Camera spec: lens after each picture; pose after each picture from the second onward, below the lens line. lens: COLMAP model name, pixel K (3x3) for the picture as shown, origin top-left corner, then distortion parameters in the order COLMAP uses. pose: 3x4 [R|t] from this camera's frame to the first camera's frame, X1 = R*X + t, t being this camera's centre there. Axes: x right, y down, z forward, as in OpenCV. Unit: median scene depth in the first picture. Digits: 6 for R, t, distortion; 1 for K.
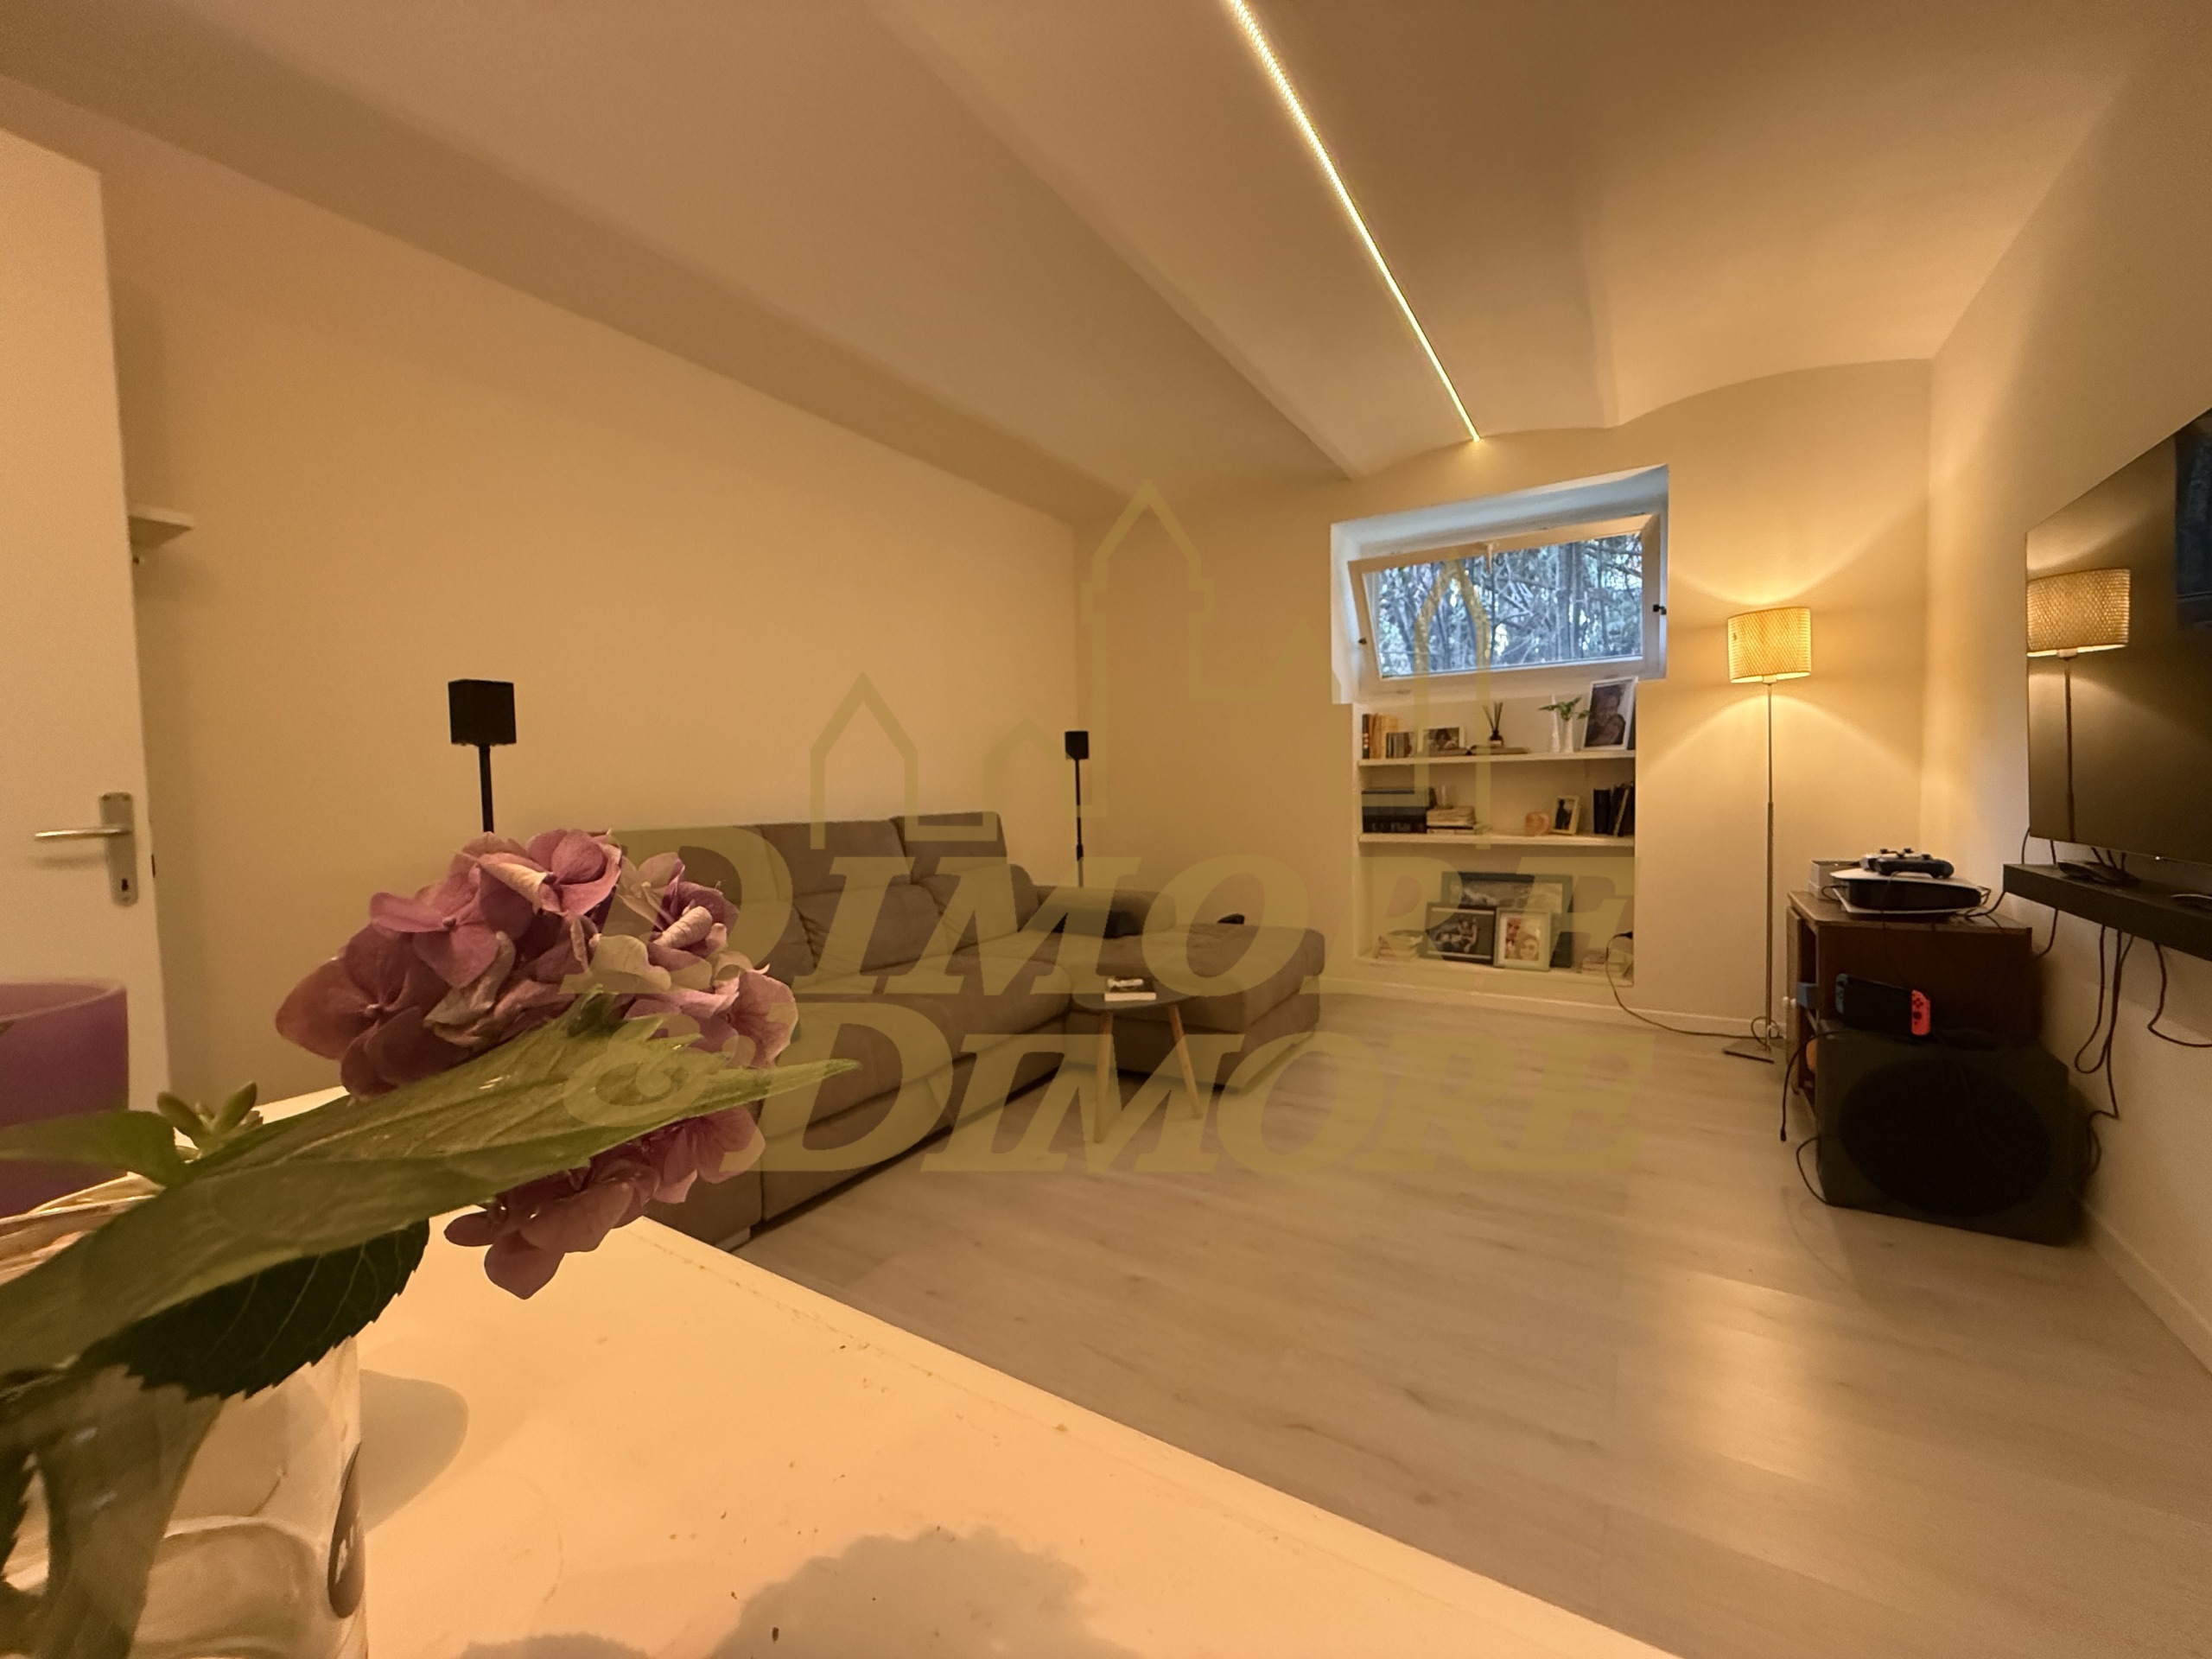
lens RADIAL K [[881.7, 0, 1097.8], [0, 881.7, 822.0], [0, 0, 1]] dist [0.002613, 0.000777]
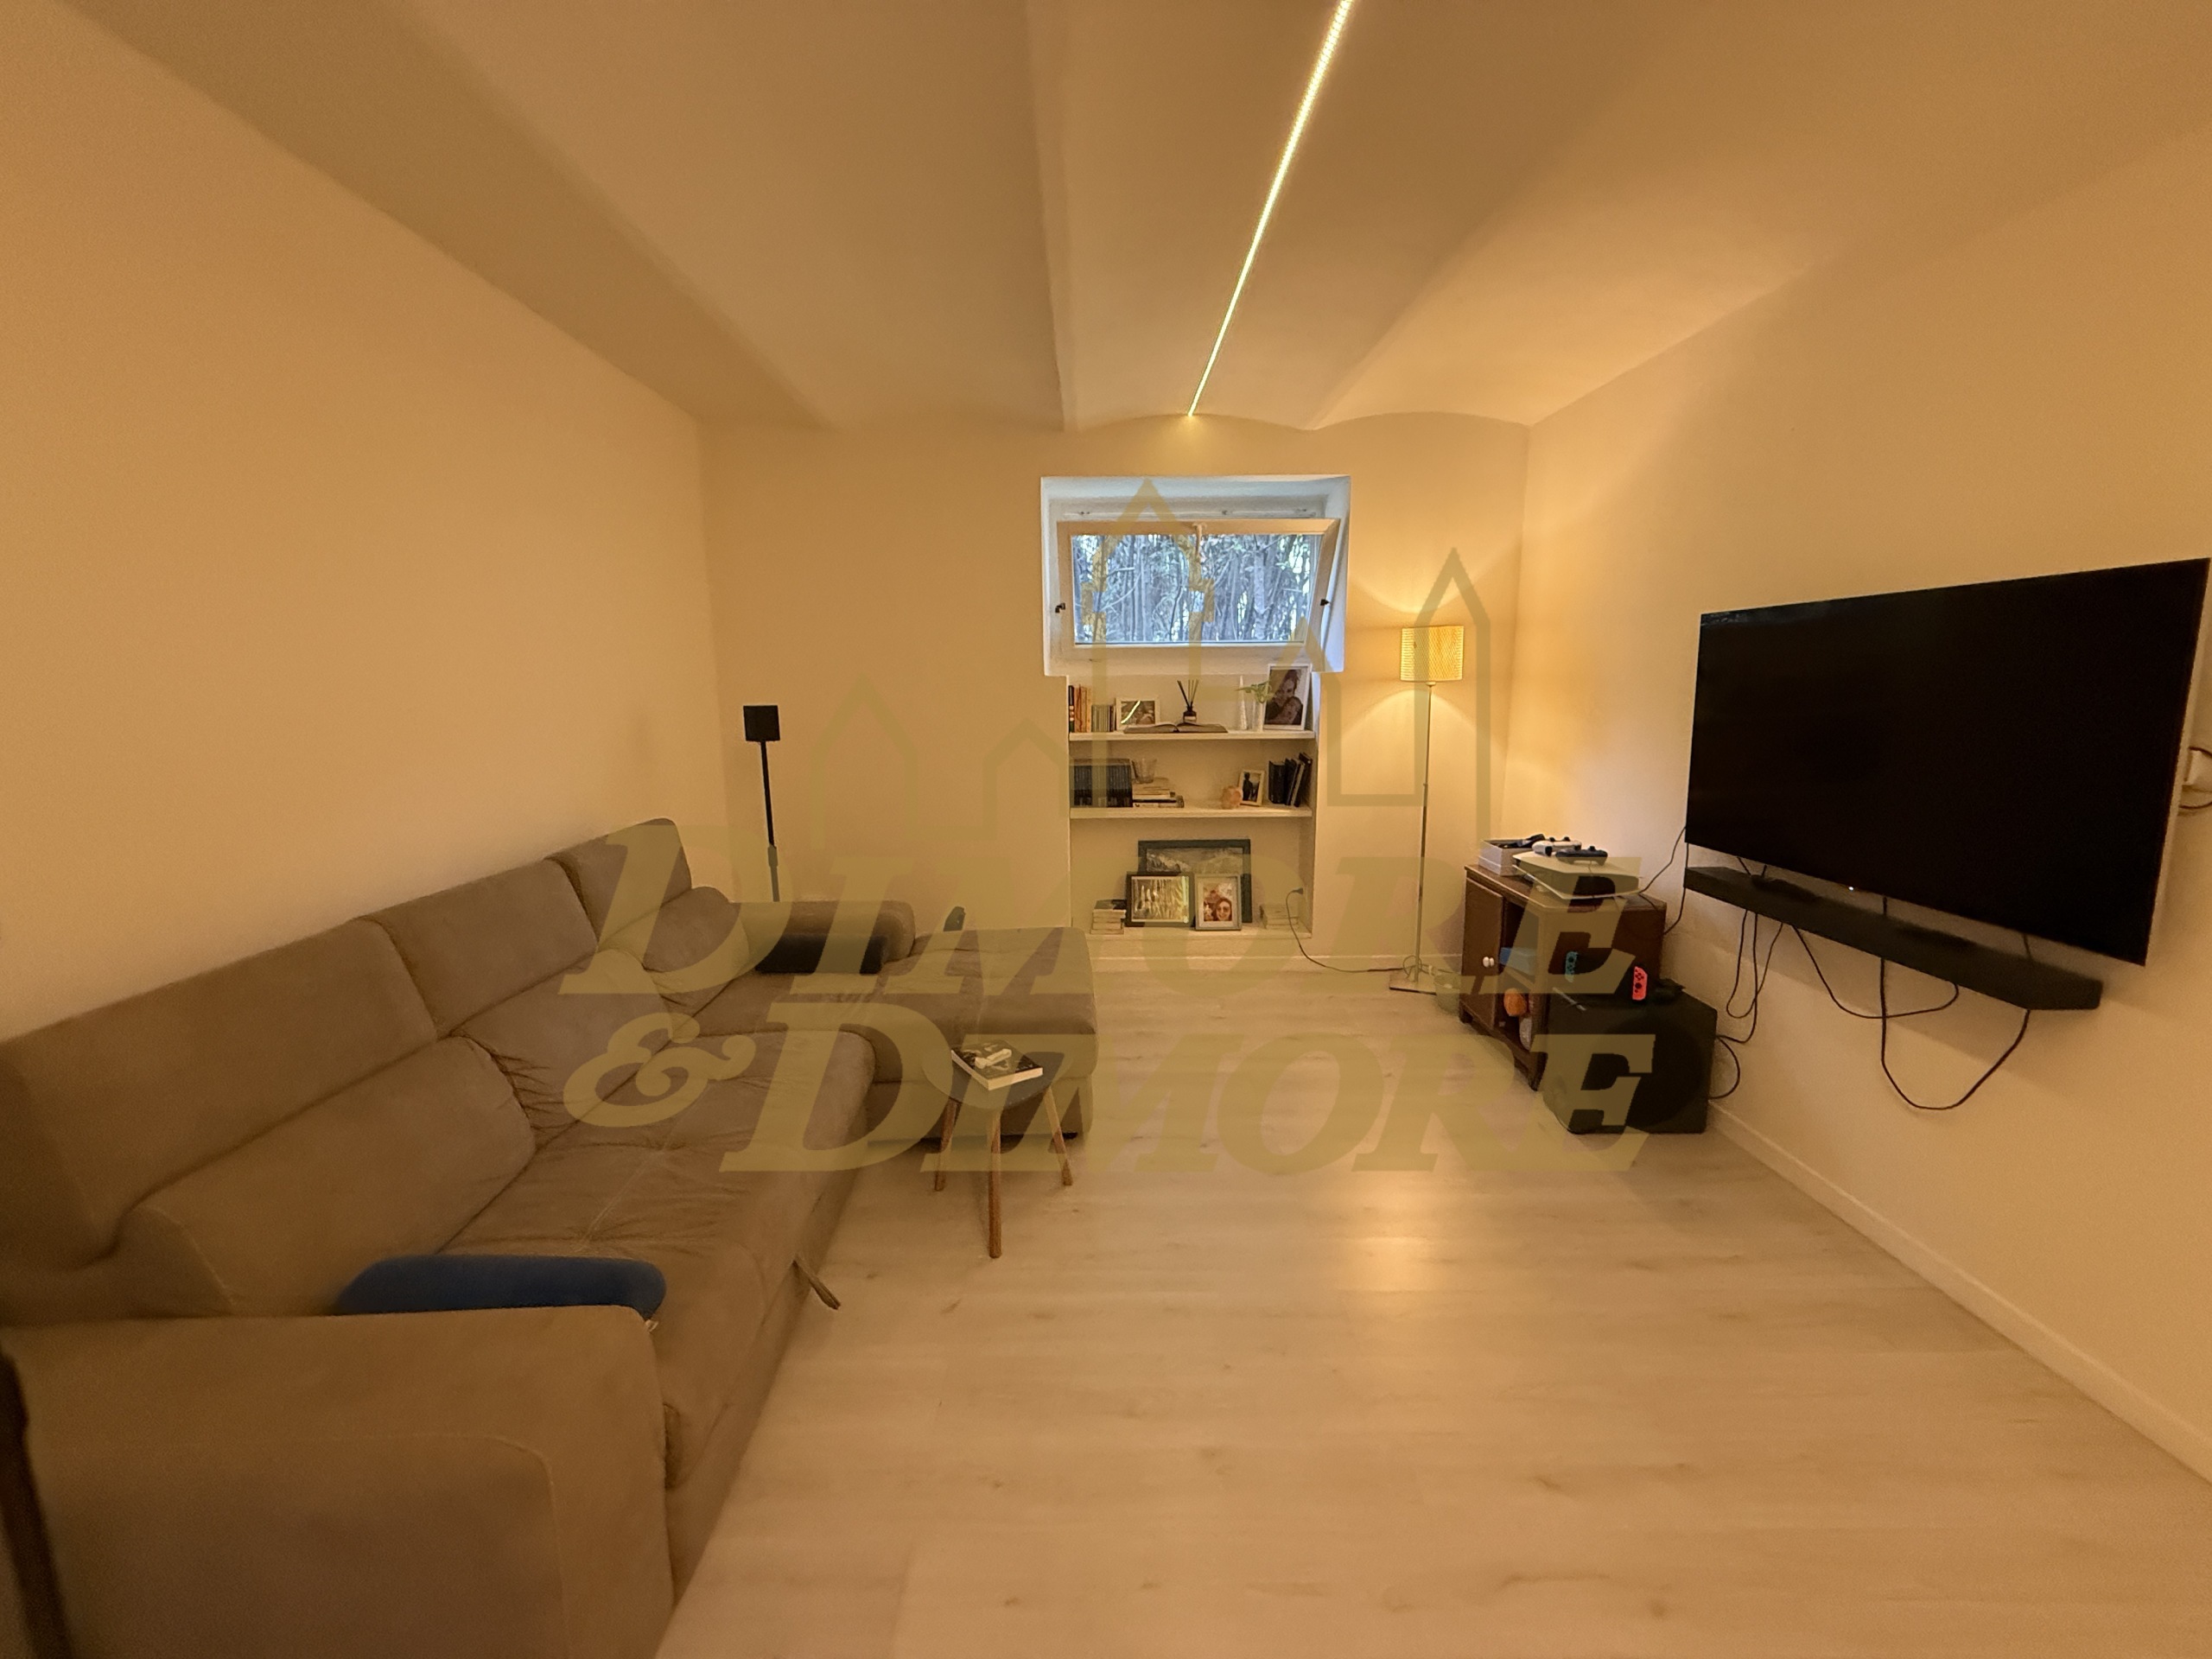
lens RADIAL K [[881.7, 0, 1099.1], [0, 881.7, 825.8], [0, 0, 1]] dist [0.002613, 0.000777]
pose [[0.841468, -0.076030, 0.534931, -0.219591], [0.013850, 0.992760, 0.119314, -0.094396], [-0.540129, -0.092991, 0.836429, 0.182674]]
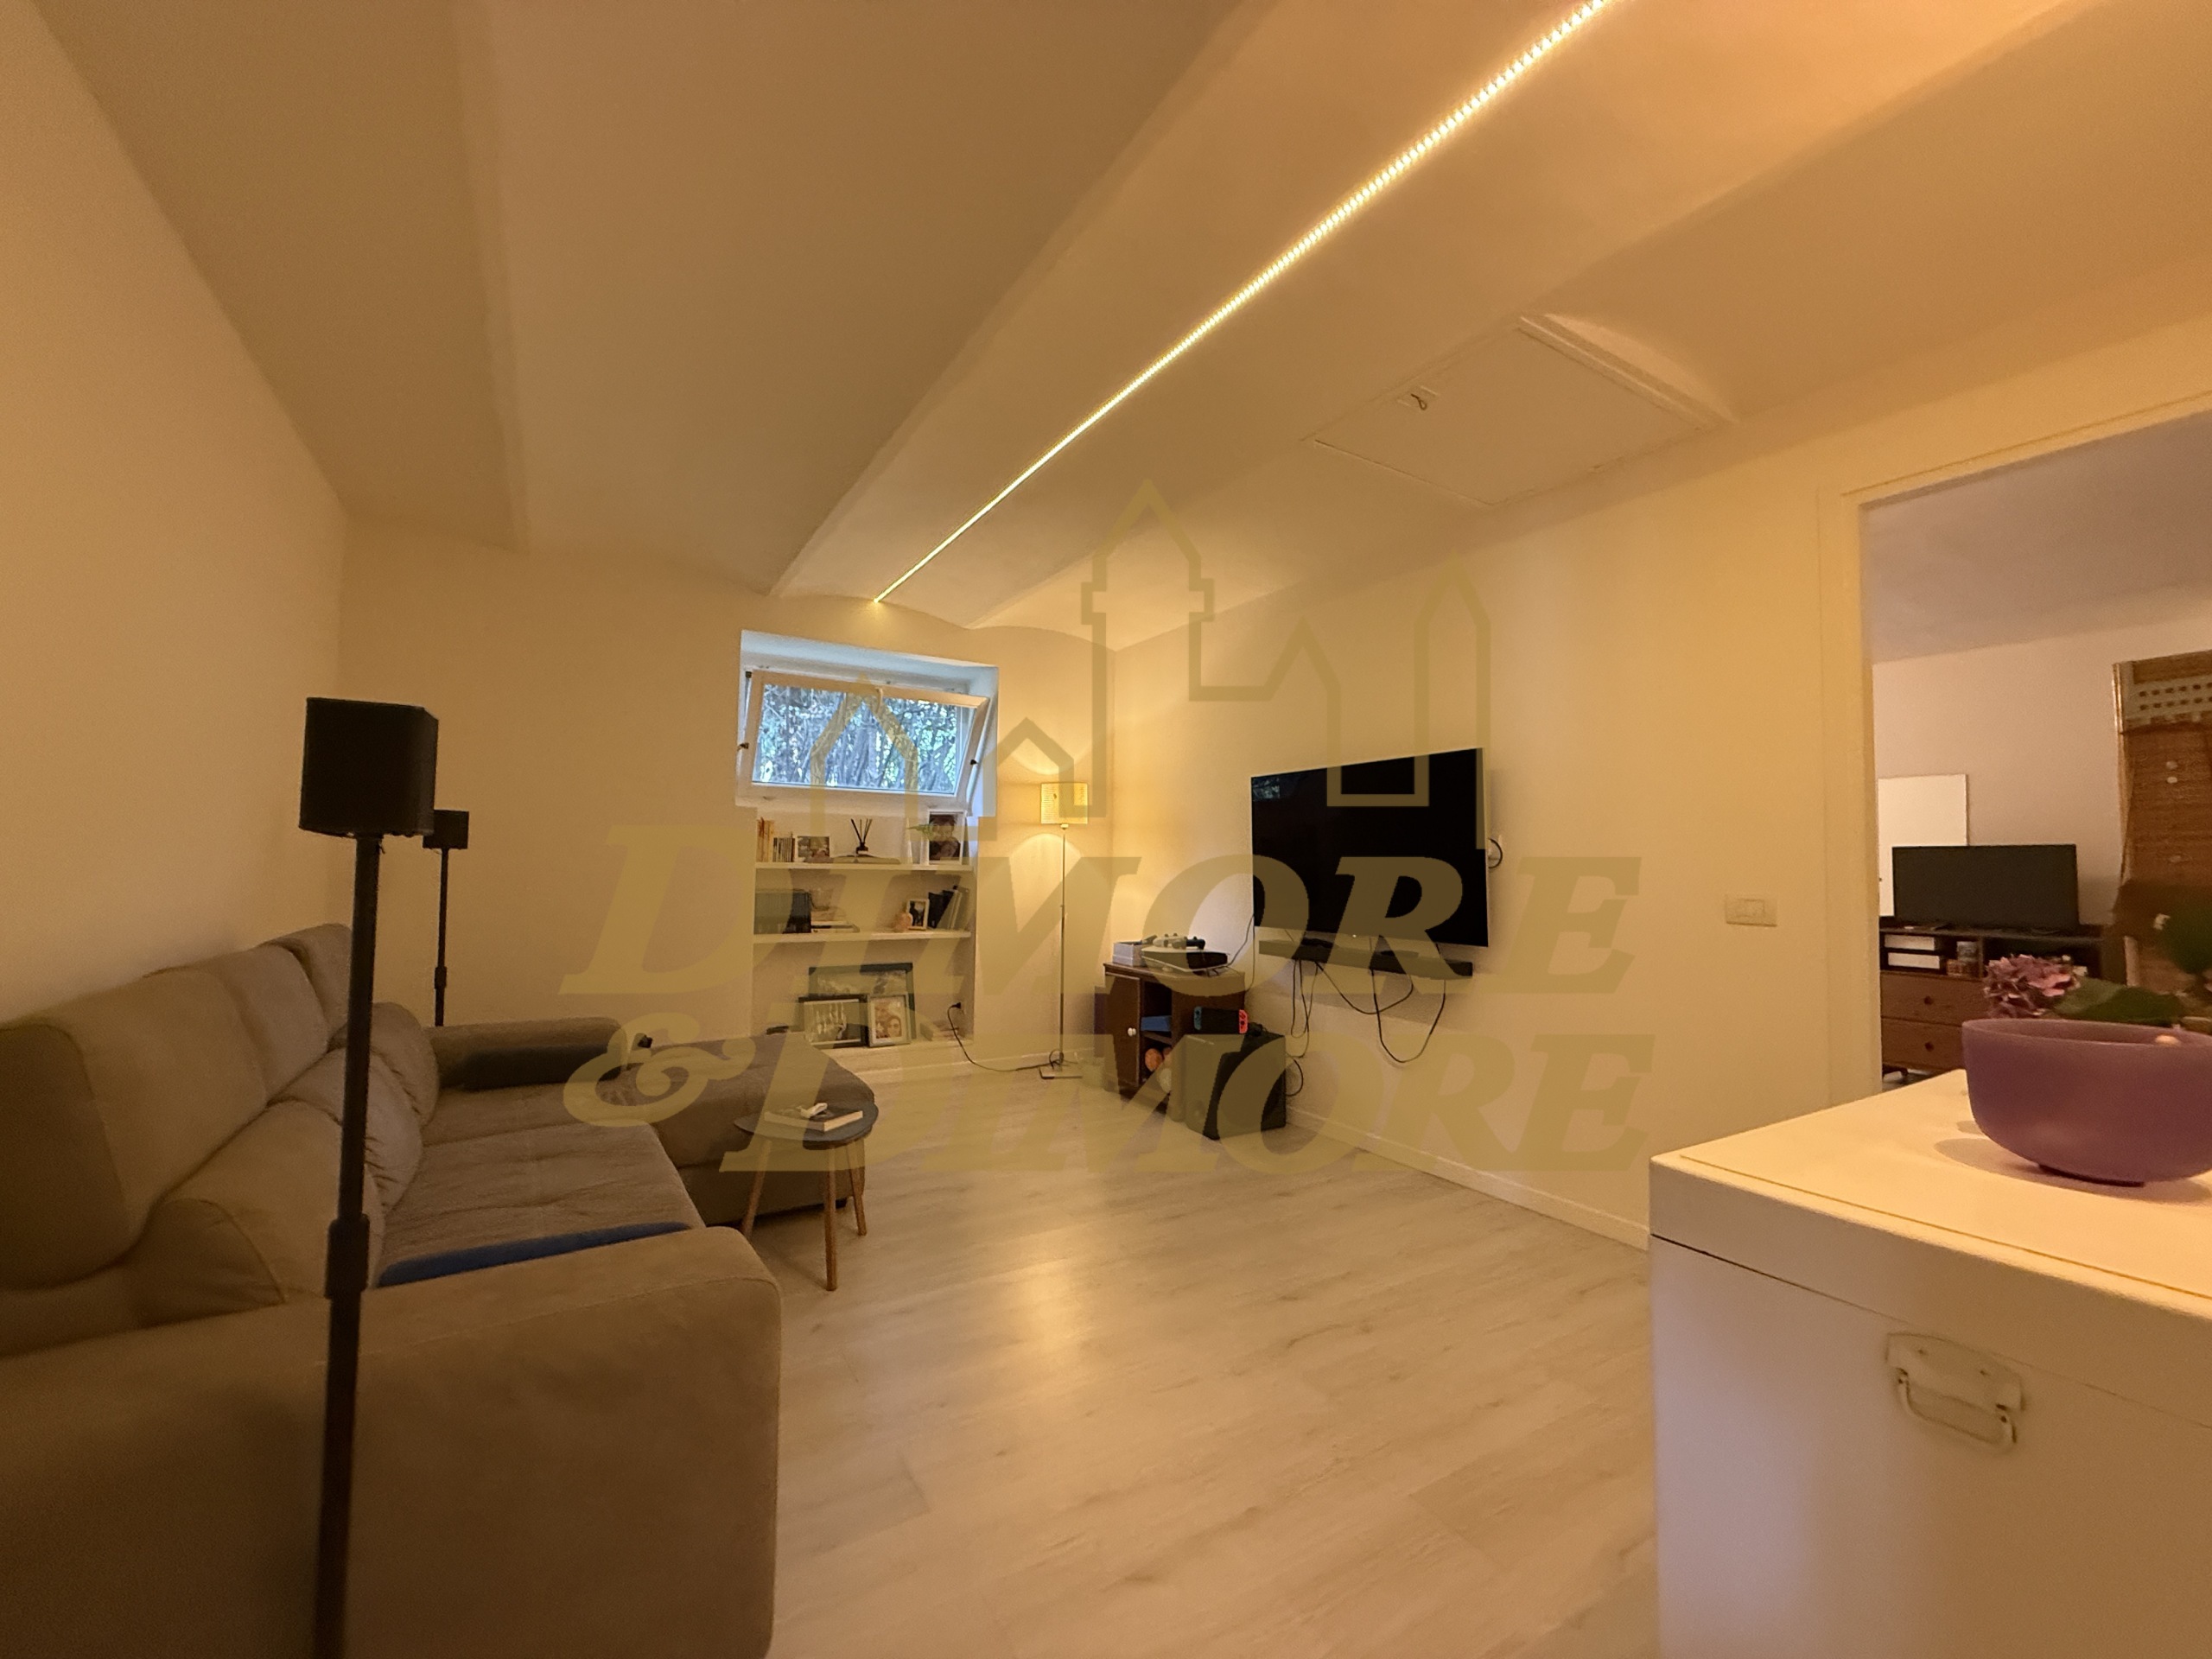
lens RADIAL K [[881.7, 0, 1094.3], [0, 881.7, 823.1], [0, 0, 1]] dist [0.002613, 0.000777]
pose [[0.453878, 0.072987, 0.888070, -0.475264], [0.013011, 0.995991, -0.088506, -0.022741], [-0.890969, 0.051726, 0.451109, 0.208293]]
